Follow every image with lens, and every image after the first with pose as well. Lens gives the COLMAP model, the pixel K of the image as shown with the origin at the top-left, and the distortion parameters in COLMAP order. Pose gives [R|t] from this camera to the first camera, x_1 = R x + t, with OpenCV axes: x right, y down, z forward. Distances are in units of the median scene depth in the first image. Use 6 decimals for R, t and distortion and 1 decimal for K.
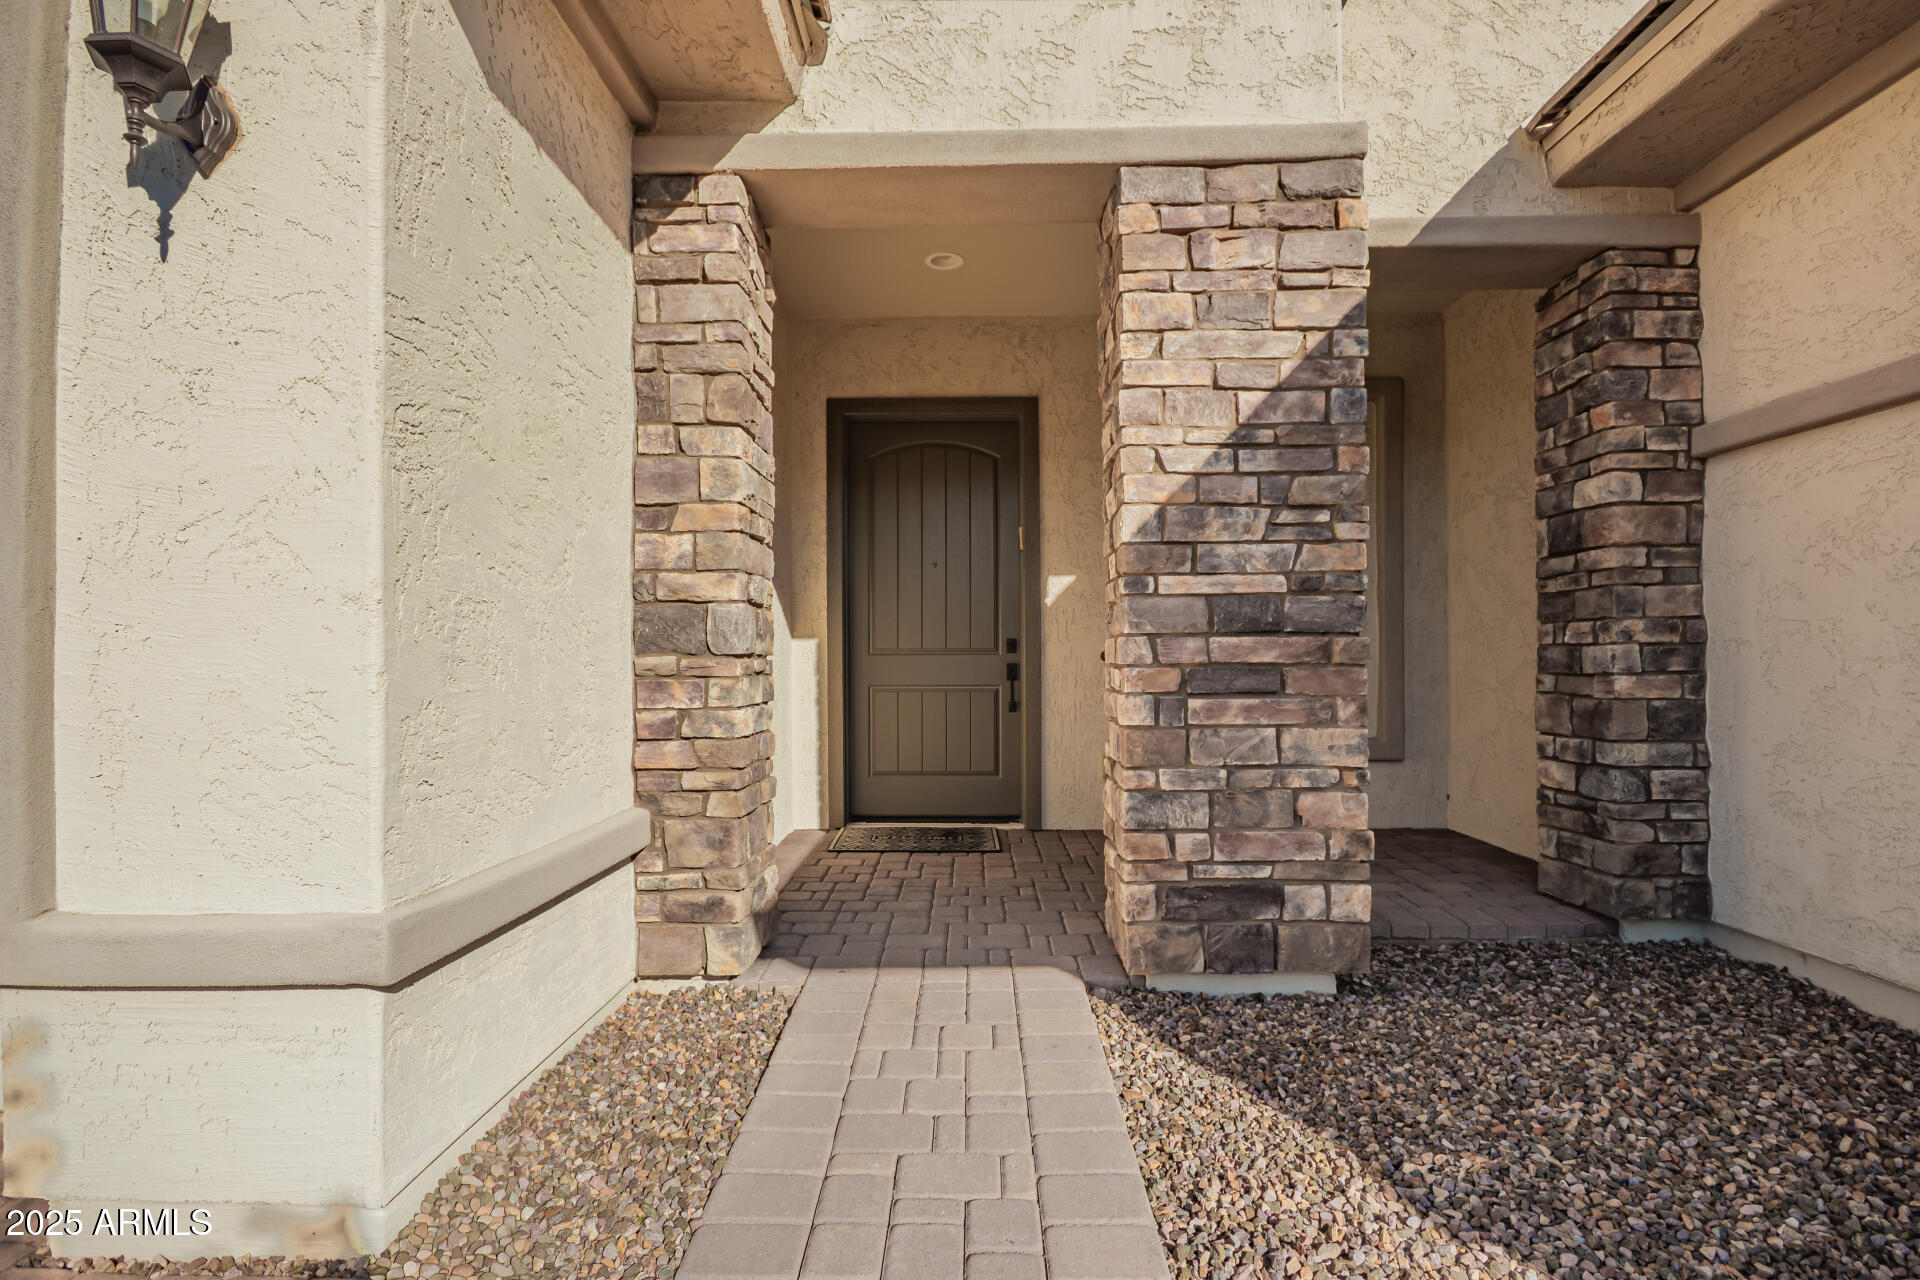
lens RADIAL K [[901.4, 0, 968.9], [0, 901.4, 660.9], [0, 0, 1]] dist [-0.002766, -0.000041]
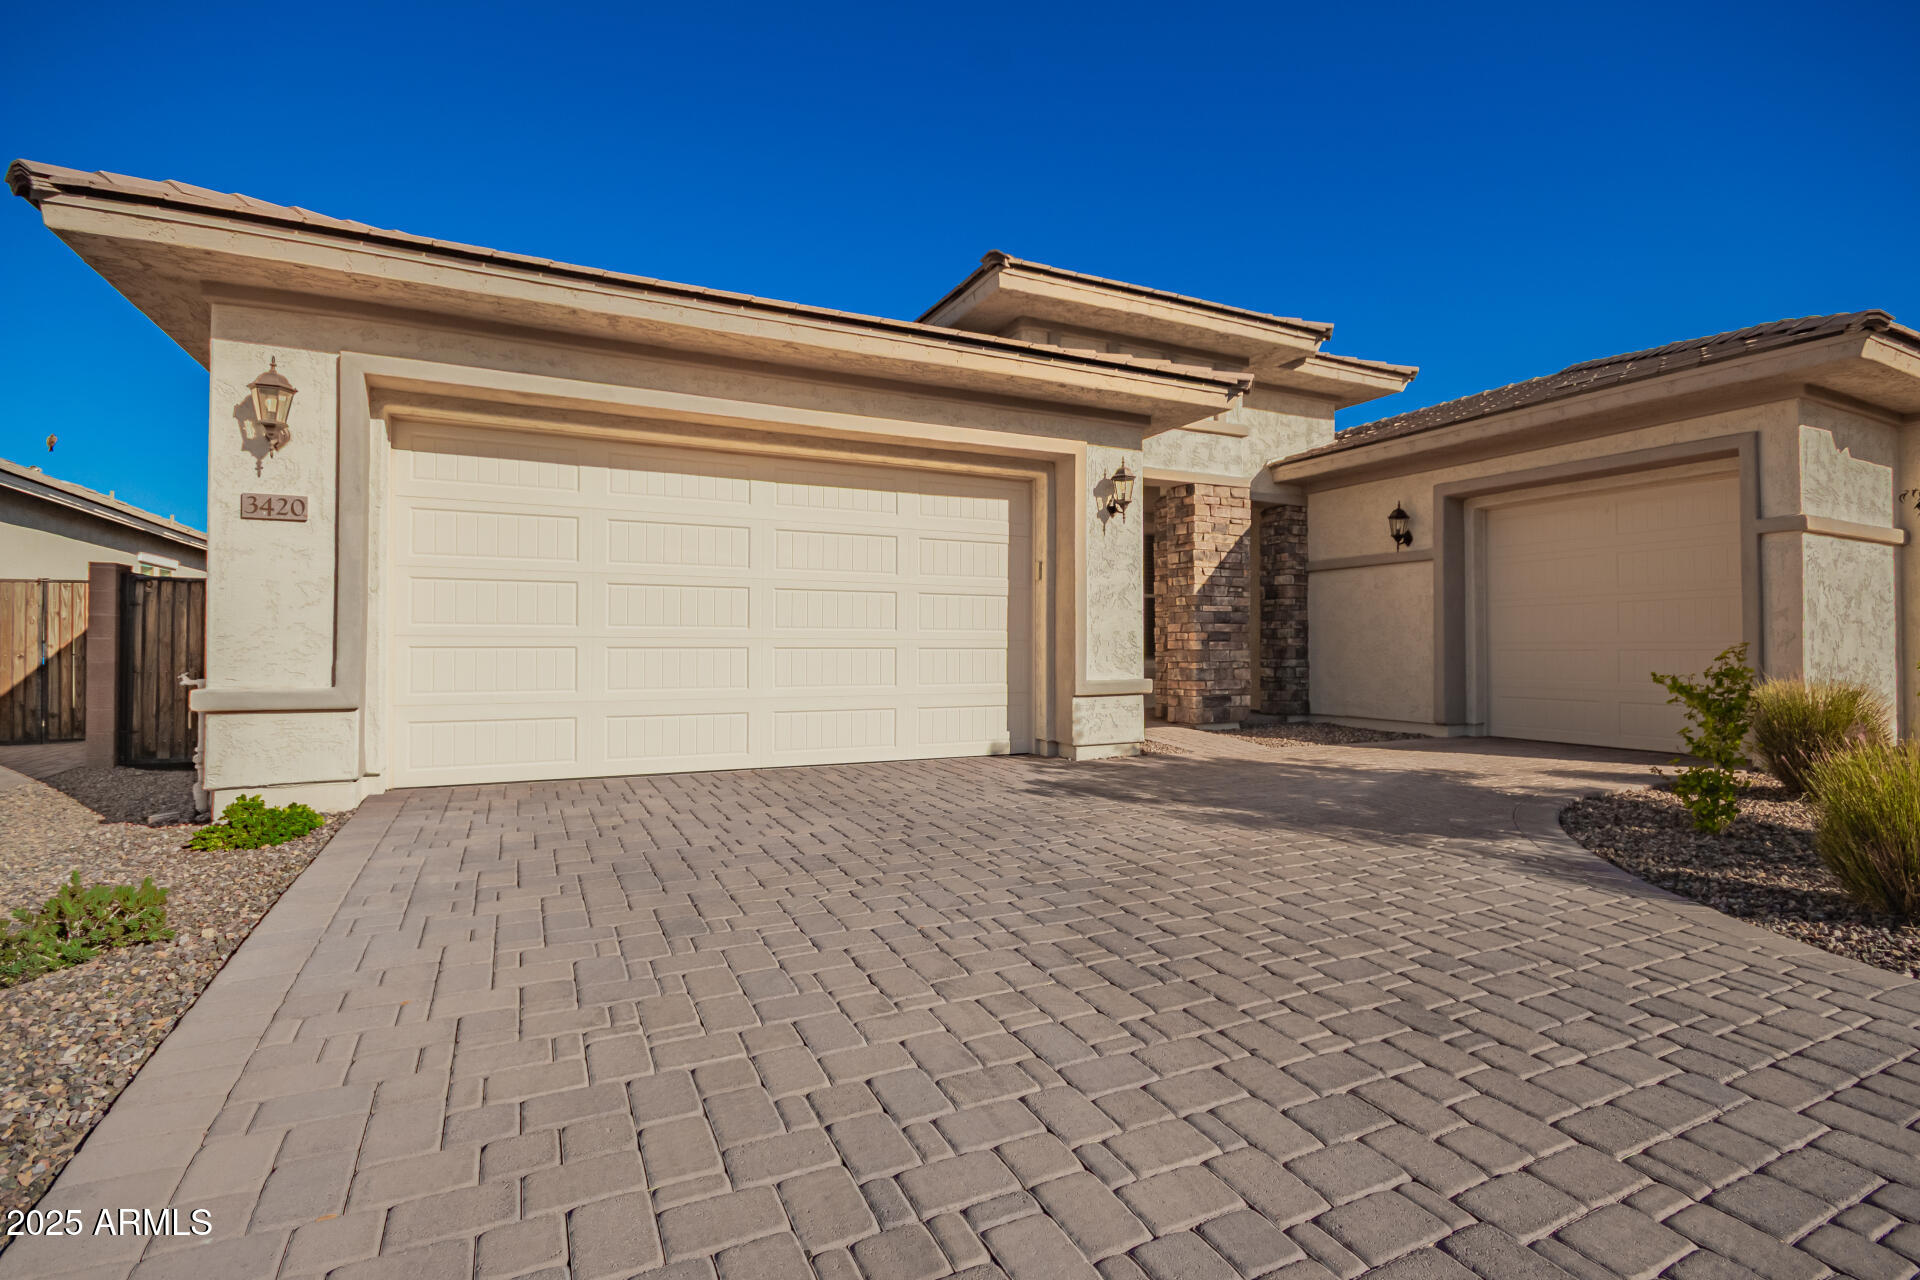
lens RADIAL K [[901.4, 0, 957.9], [0, 901.4, 630.1], [0, 0, 1]] dist [-0.002766, -0.000041]
pose [[0.893748, 0.018556, 0.448185, -2.117129], [-0.011614, 0.999766, -0.018235, 0.070478], [-0.448419, 0.011092, 0.893755, -1.604052]]
